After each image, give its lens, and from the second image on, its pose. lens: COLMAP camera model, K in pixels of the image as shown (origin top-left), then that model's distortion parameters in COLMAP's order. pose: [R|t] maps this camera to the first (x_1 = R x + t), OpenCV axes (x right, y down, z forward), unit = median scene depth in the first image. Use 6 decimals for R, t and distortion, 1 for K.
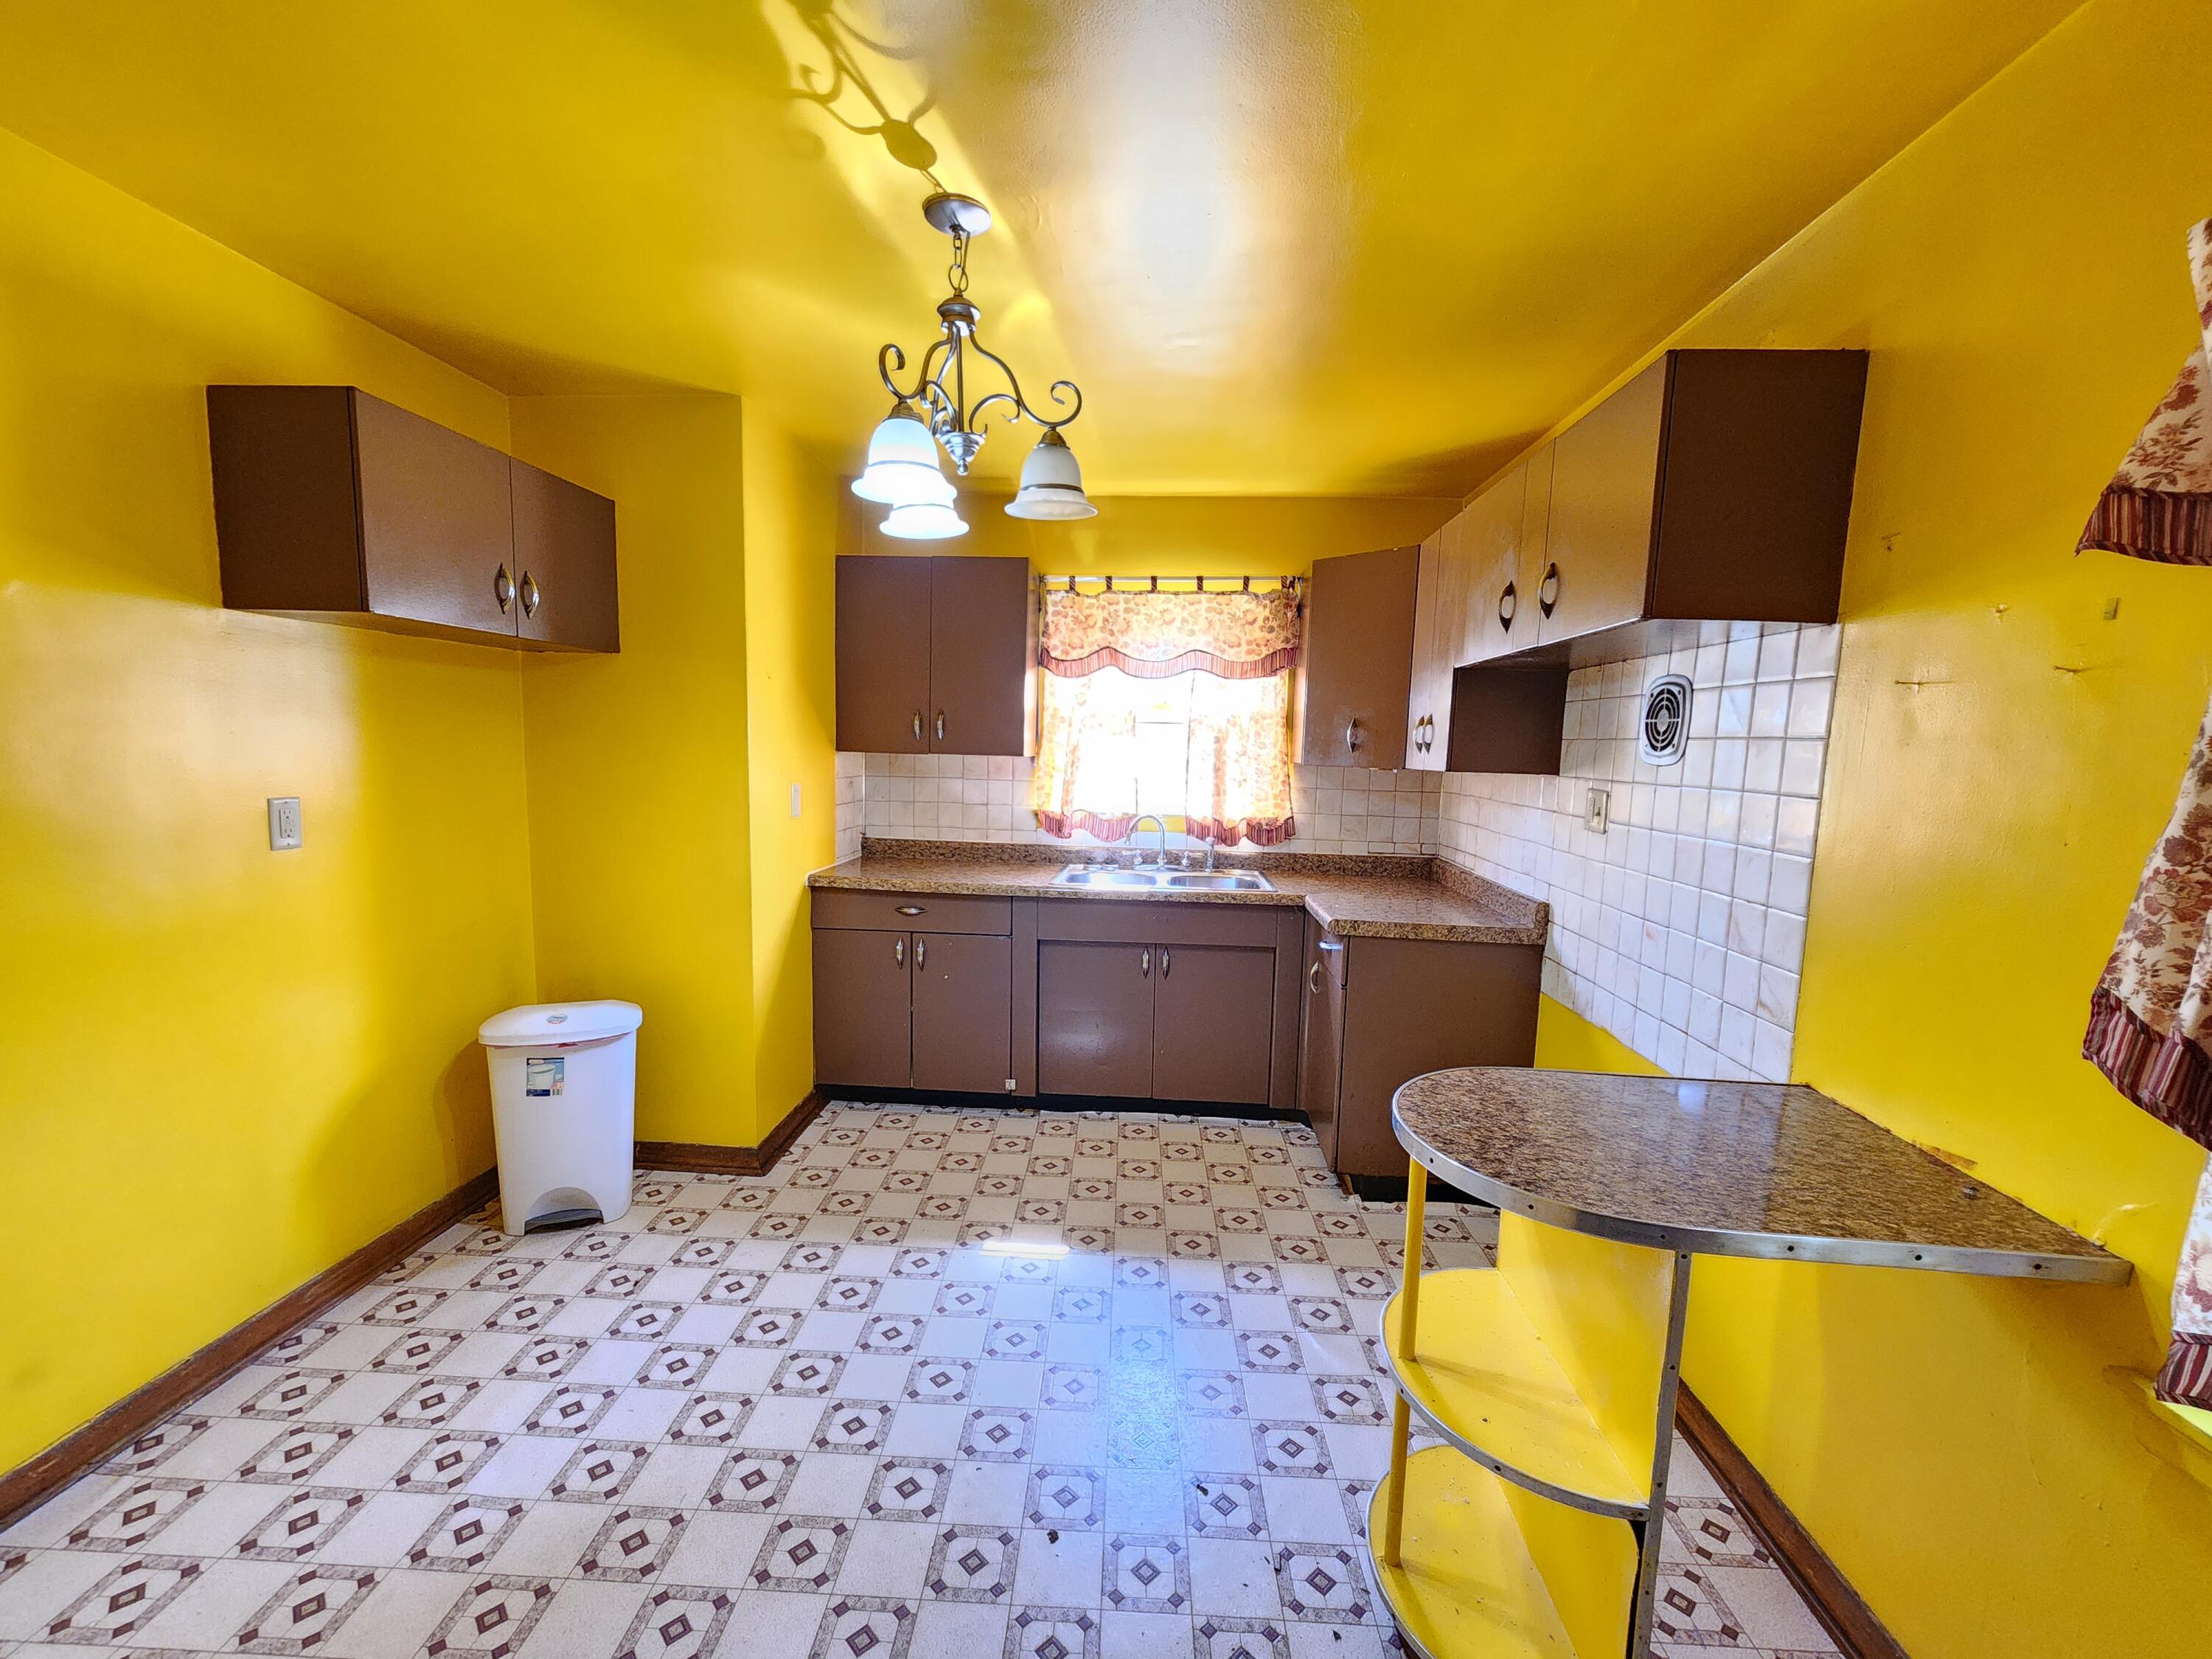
lens RADIAL K [[918.9, 0, 1102.6], [0, 918.9, 836.2], [0, 0, 1]] dist [-0.000714, 0.000674]
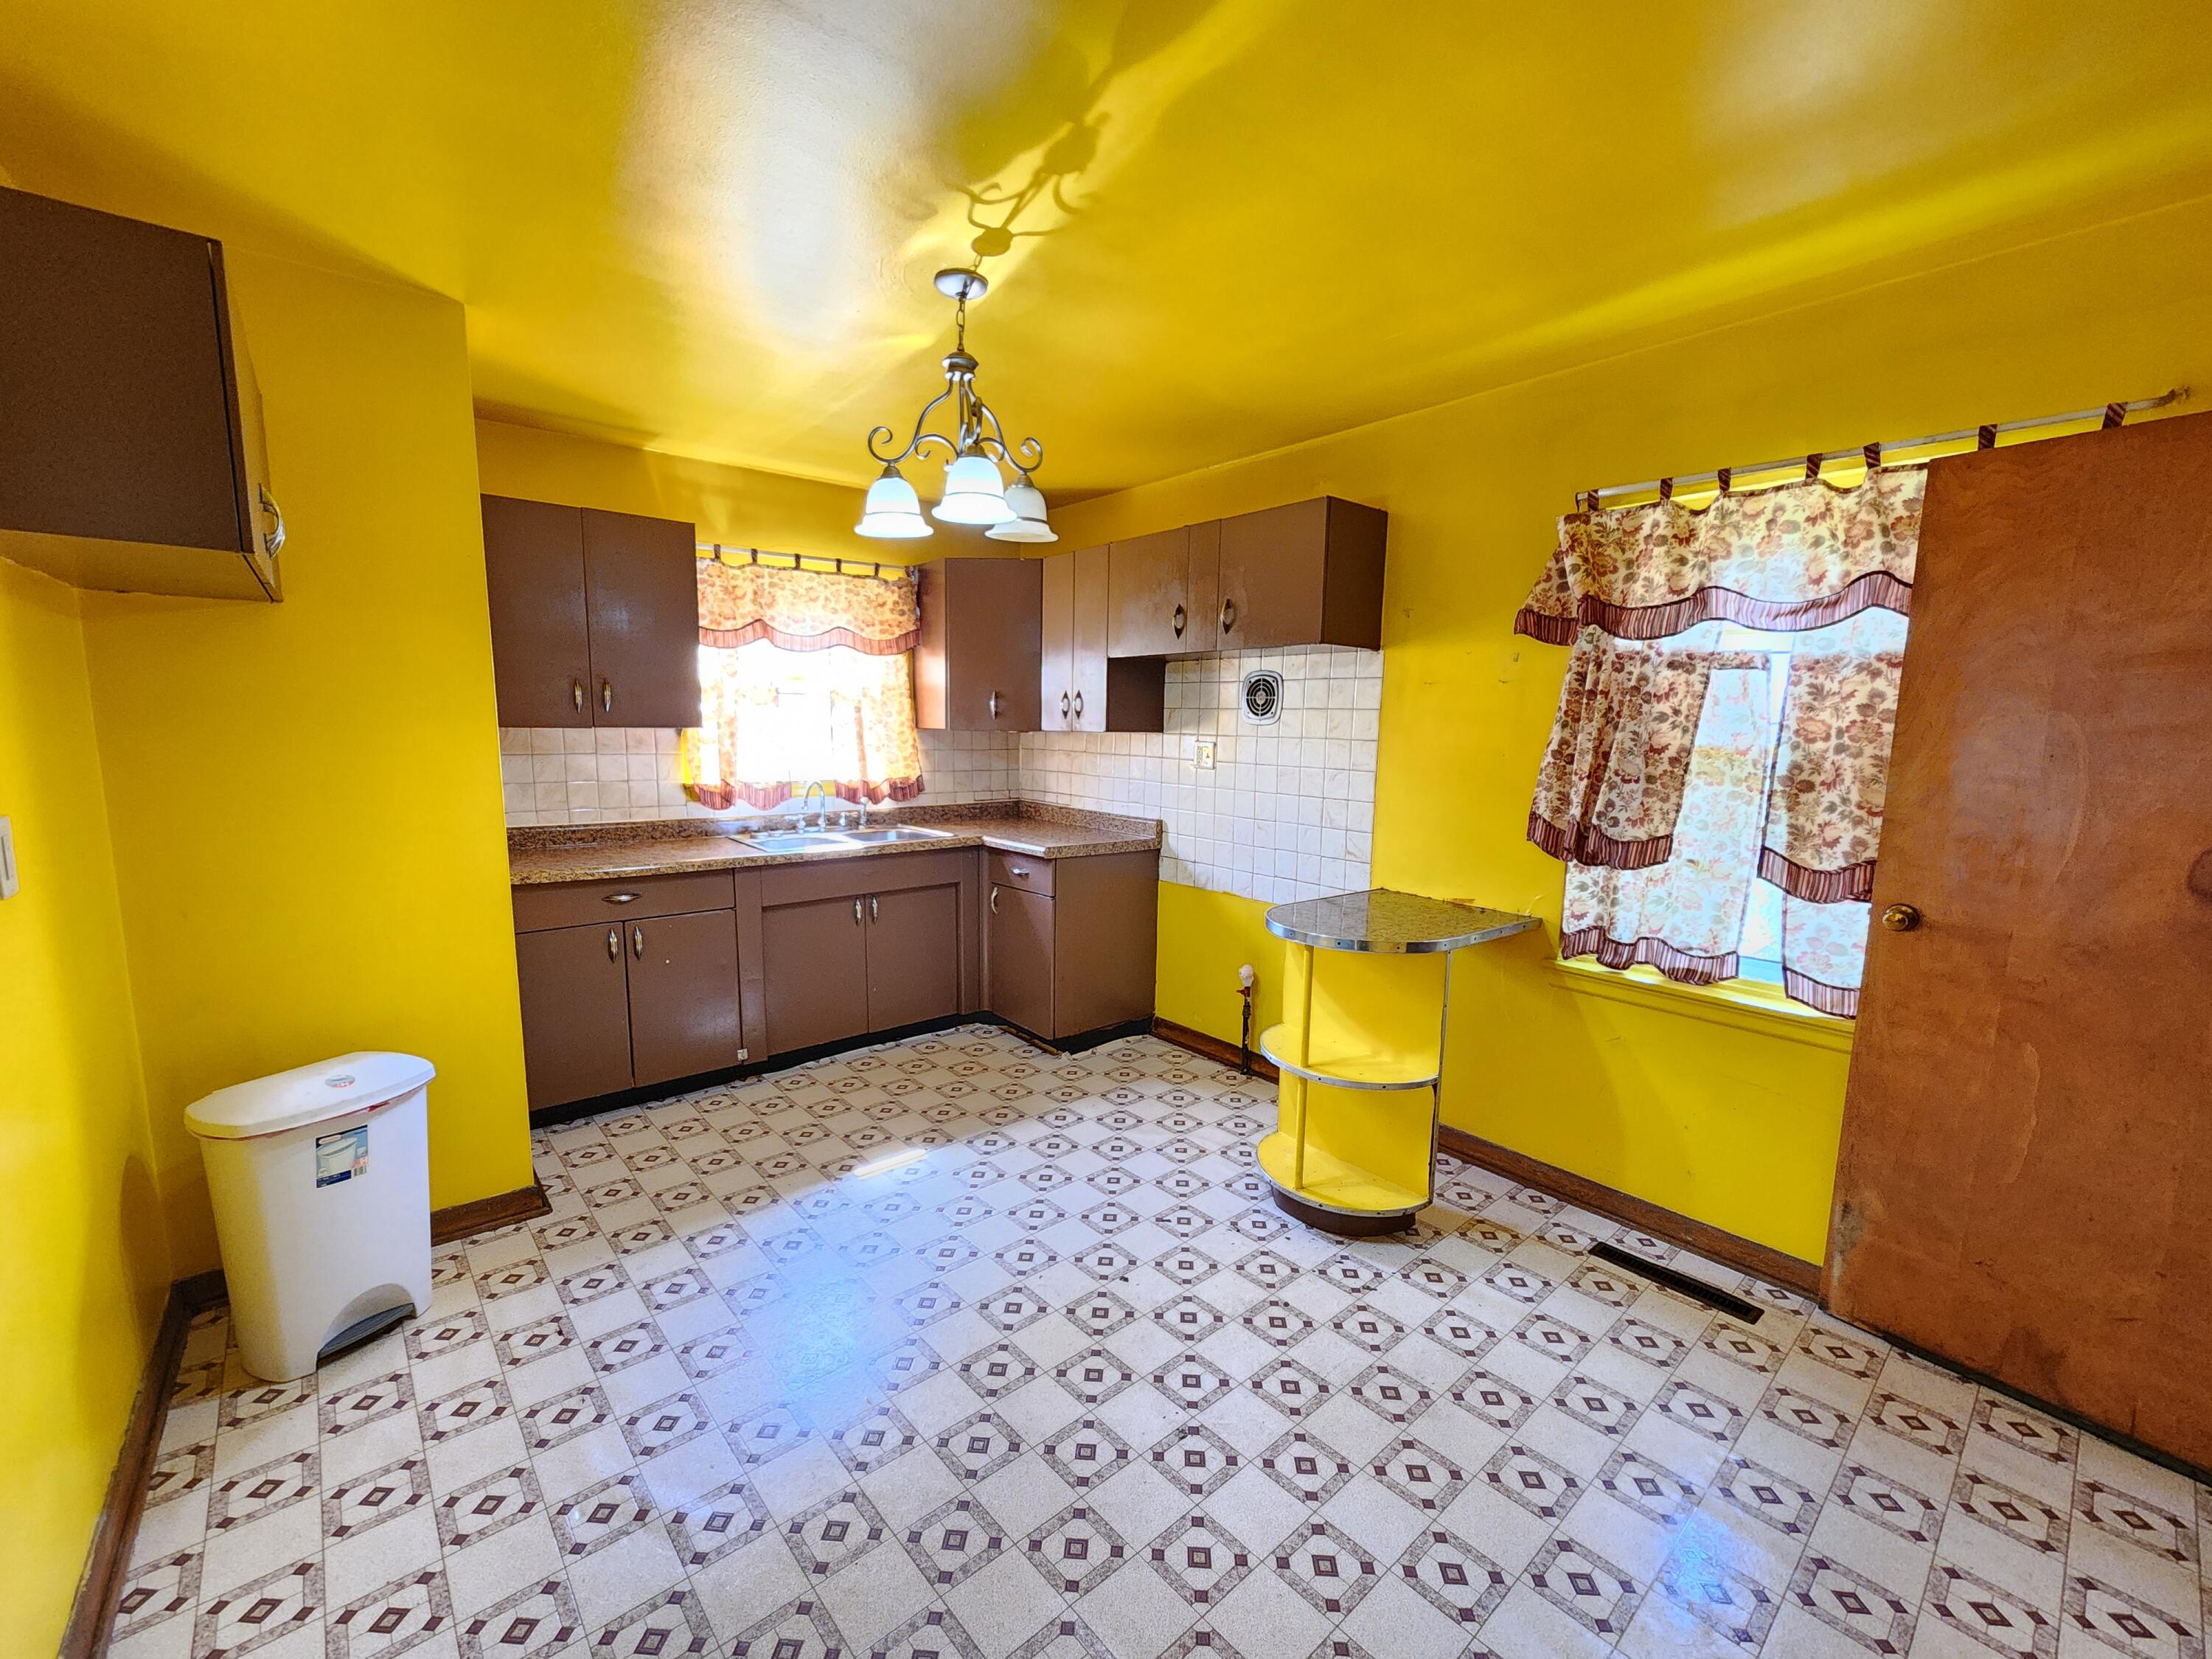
lens RADIAL K [[913.0, 0, 1106.0], [0, 913.0, 829.5], [0, 0, 1]] dist [0.000649, 0.000020]
pose [[0.724448, -0.098960, 0.682189, -0.593944], [0.075058, 0.995082, 0.064642, -0.013460], [-0.685231, 0.004374, 0.728313, -0.006437]]
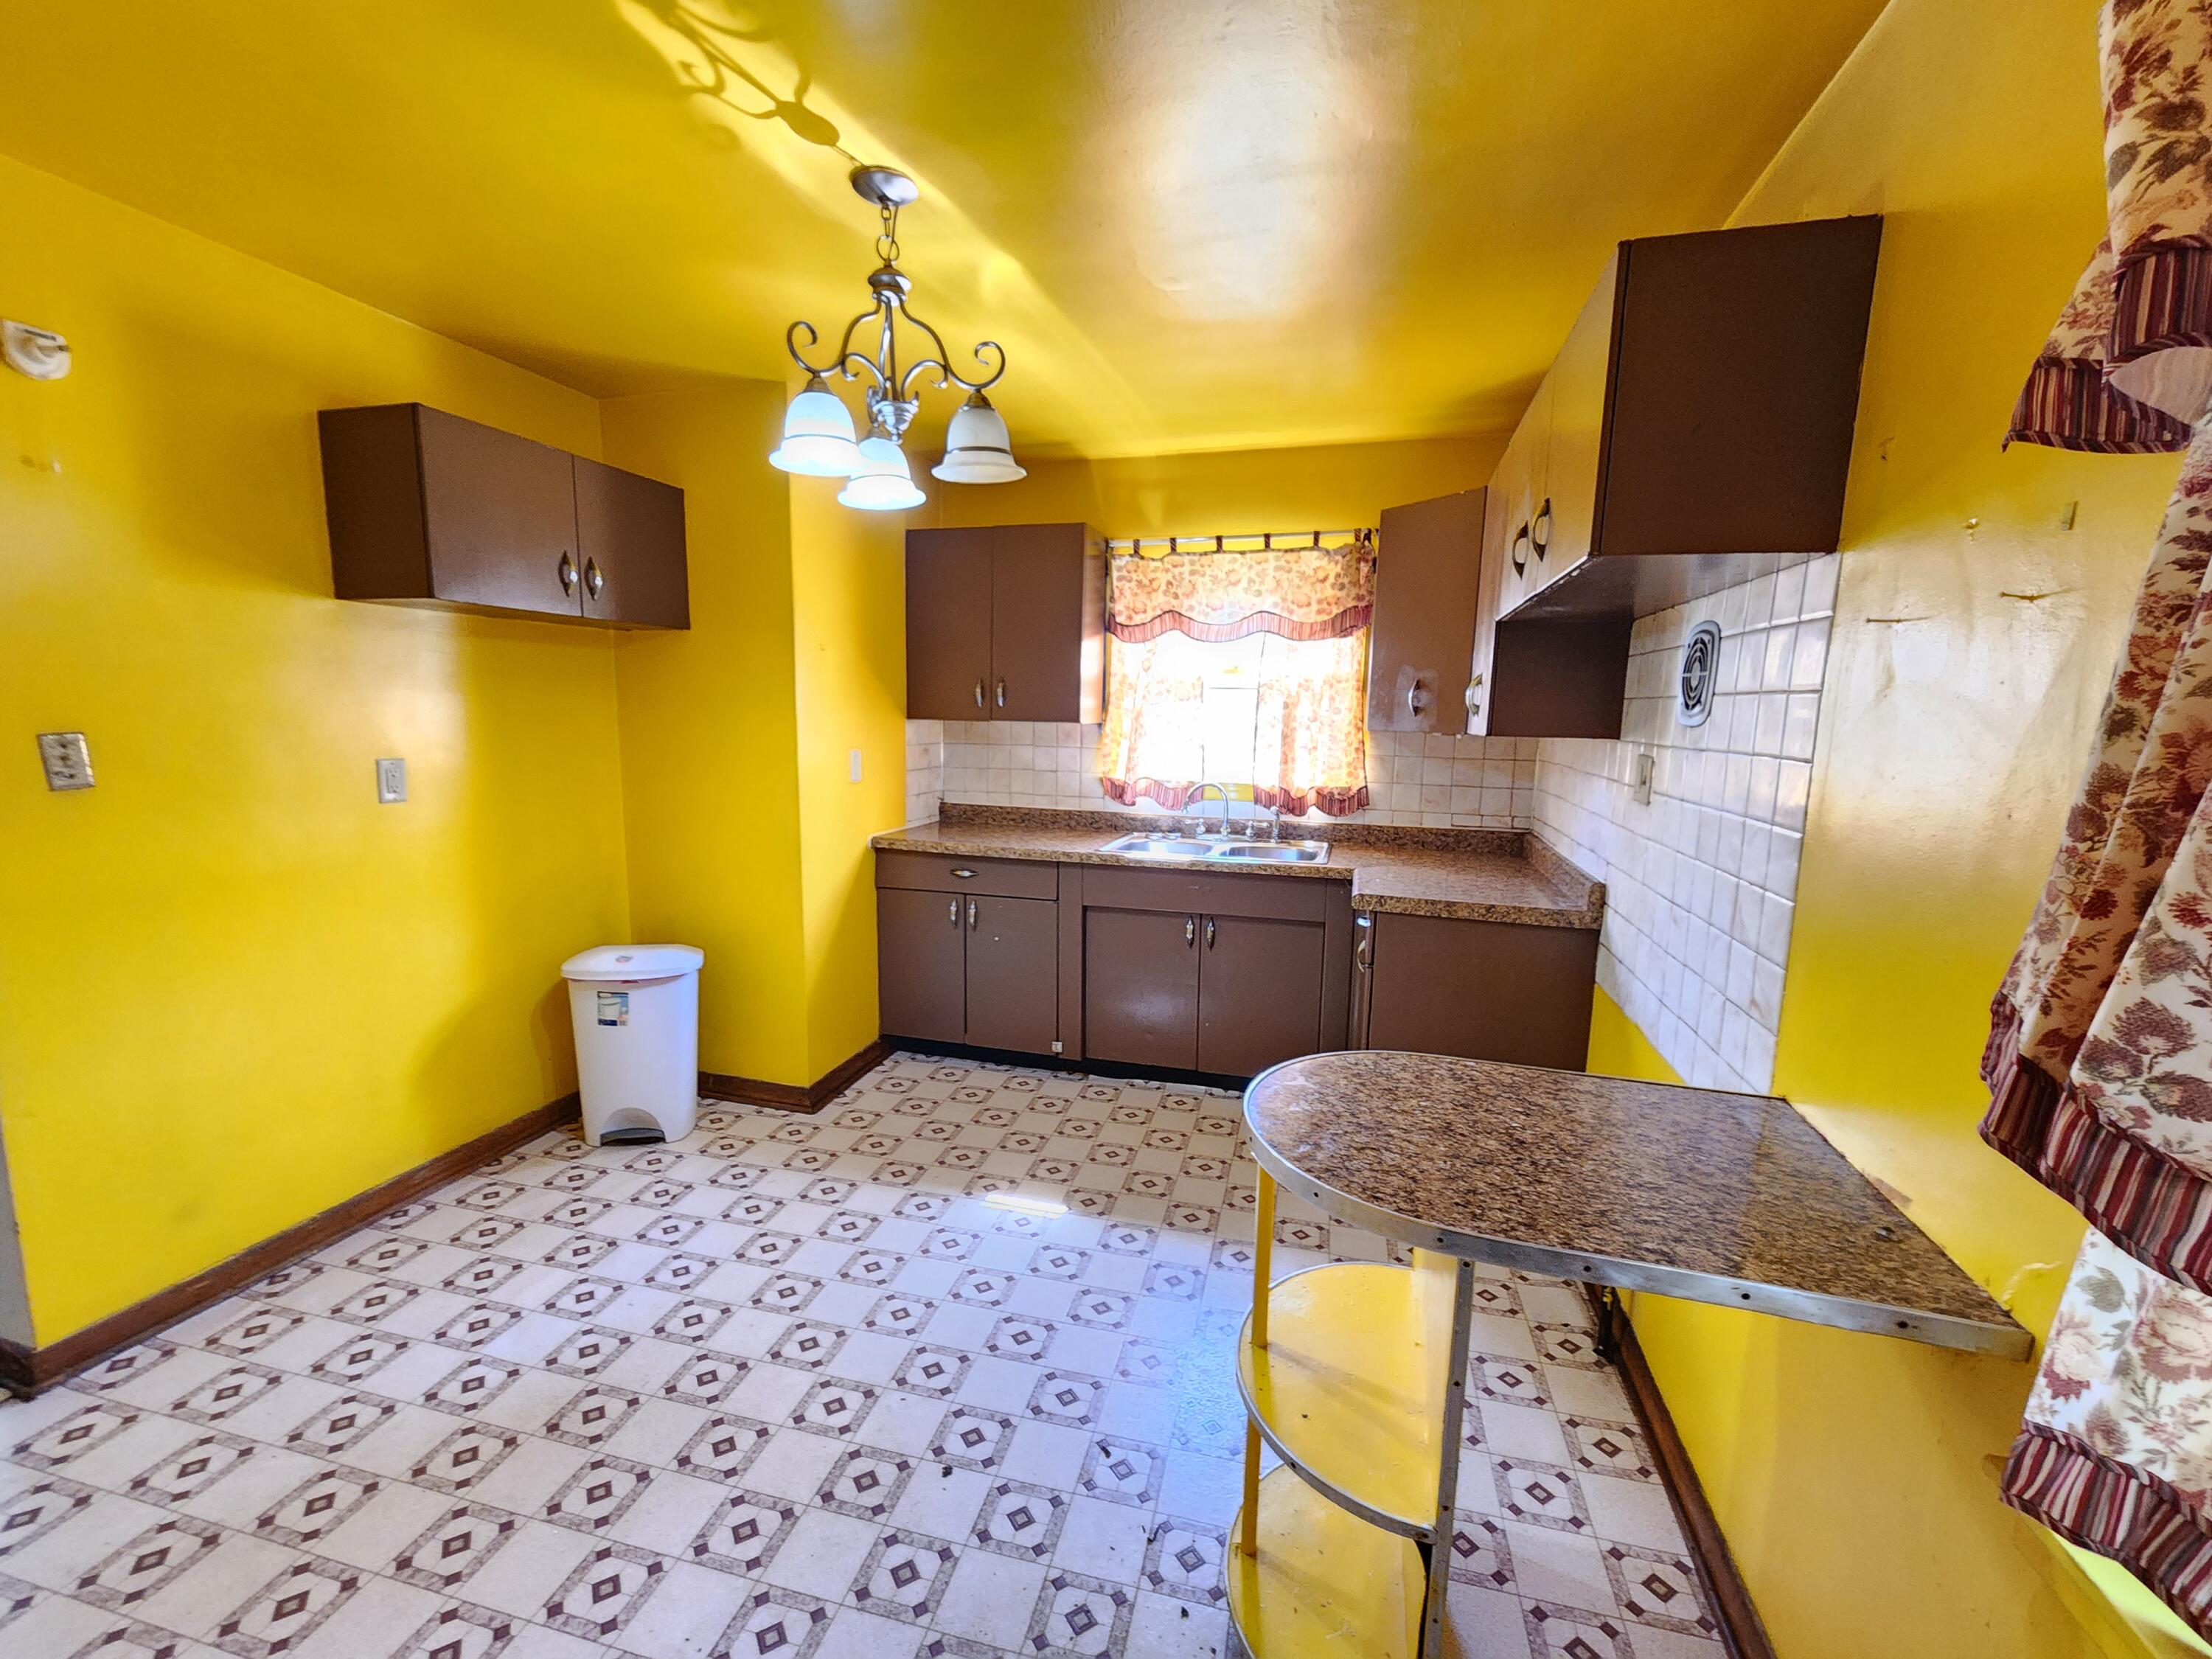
lens RADIAL K [[925.2, 0, 1100.9], [0, 925.2, 834.2], [0, 0, 1]] dist [-0.002360, -0.000248]
pose [[0.977587, 0.019705, -0.209610, 0.197602], [-0.013834, 0.999471, 0.029442, 0.005420], [0.210079, -0.025883, 0.977342, 0.020595]]
